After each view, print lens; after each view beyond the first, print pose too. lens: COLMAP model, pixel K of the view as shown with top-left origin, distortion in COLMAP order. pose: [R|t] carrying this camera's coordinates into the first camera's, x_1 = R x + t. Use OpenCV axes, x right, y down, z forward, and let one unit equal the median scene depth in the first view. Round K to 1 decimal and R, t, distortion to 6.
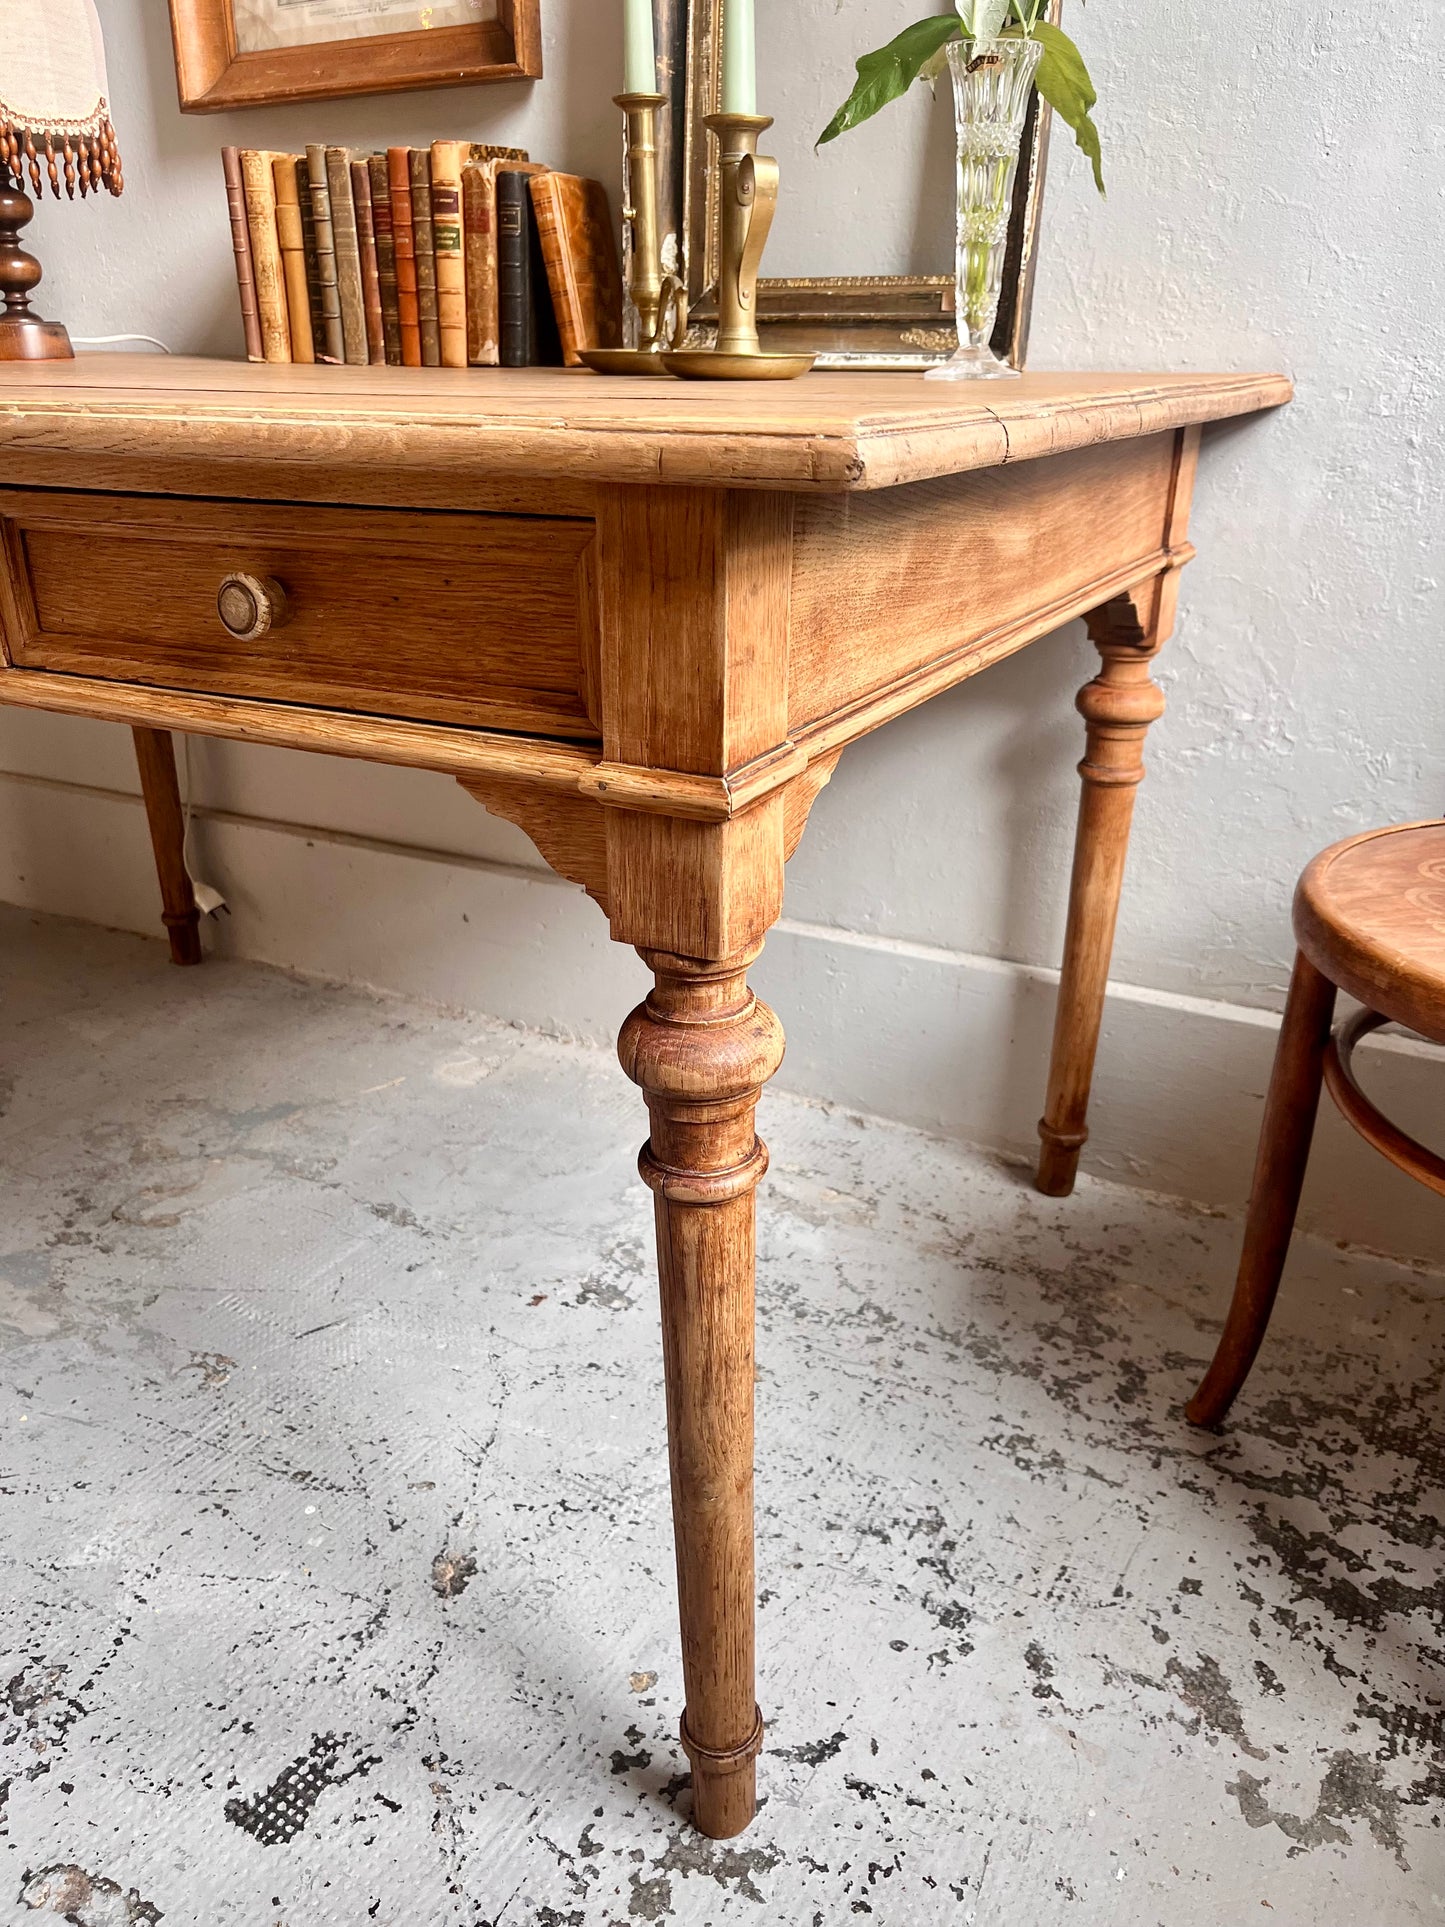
lens RADIAL K [[1472.7, 0, 721.0], [0, 1472.7, 965.2], [0, 0, 1]] dist [0.056626, -0.083843]
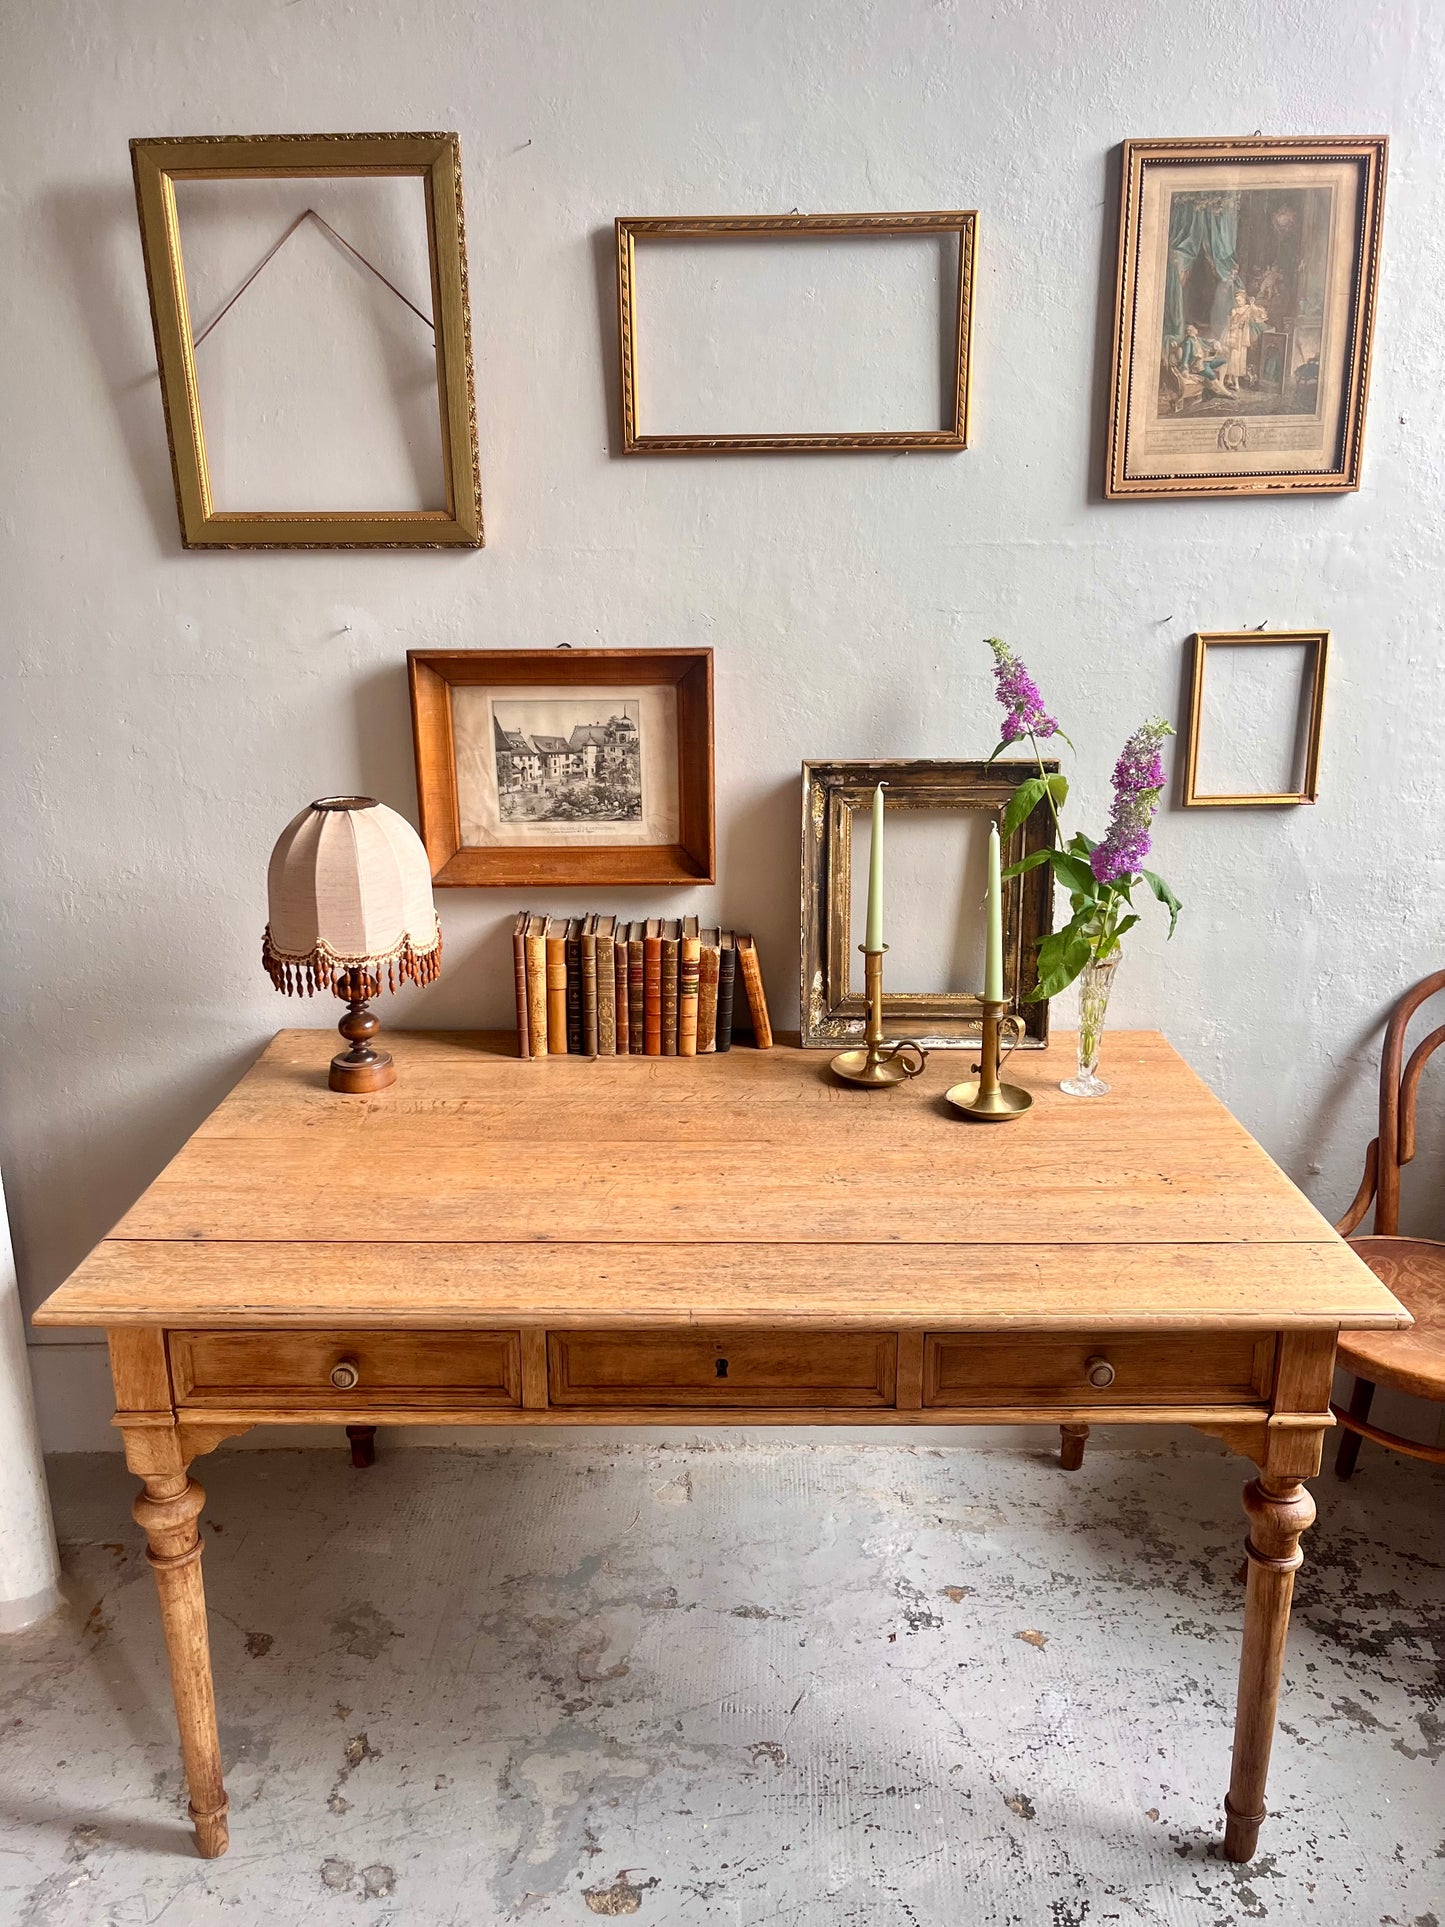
lens RADIAL K [[1472.7, 0, 706.7], [0, 1472.7, 963.6], [0, 0, 1]] dist [0.056626, -0.083843]
pose [[0.883385, -0.141092, 0.446905, -1.038116], [0.189674, 0.979650, -0.065640, -0.478802], [-0.428549, 0.142752, 0.892170, -0.520134]]
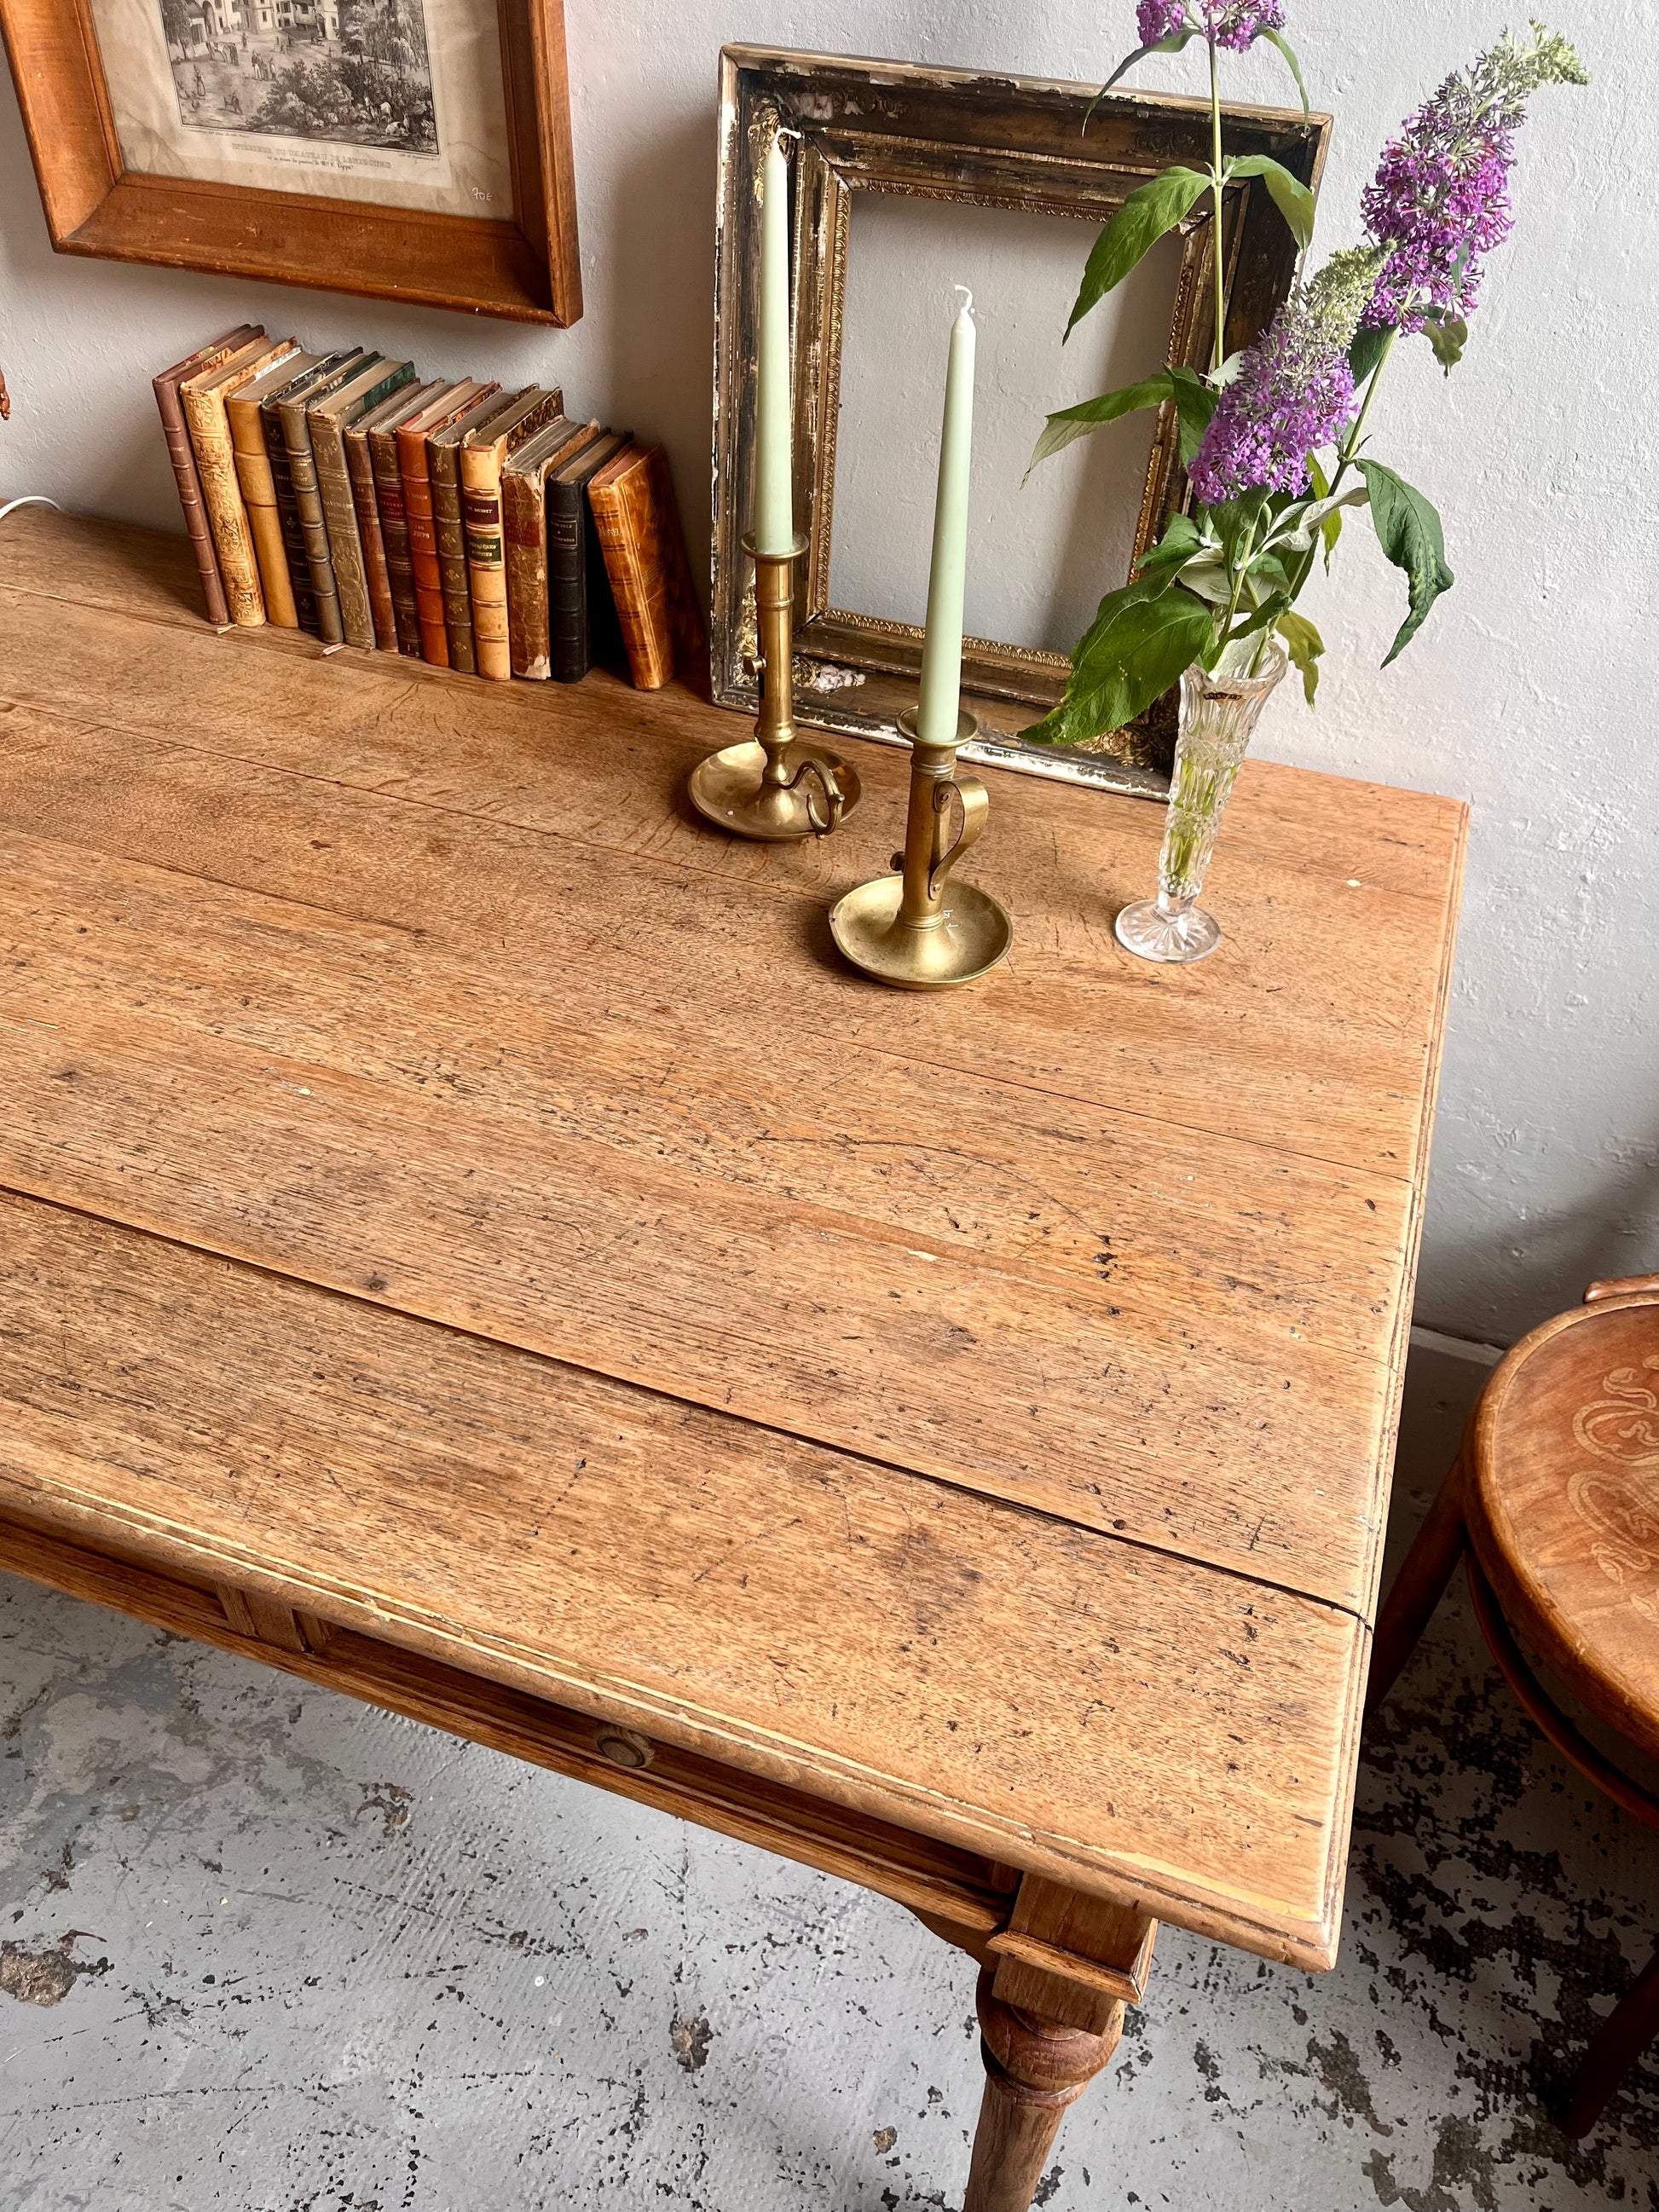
lens RADIAL K [[1690.7, 0, 826.6], [0, 1690.7, 1090.7], [0, 0, 1]] dist [0.056626, -0.083843]
pose [[0.987565, -0.077622, 0.136710, -0.176307], [0.029269, 0.945182, 0.325229, -0.596263], [-0.154460, -0.317183, 0.935701, 0.010865]]
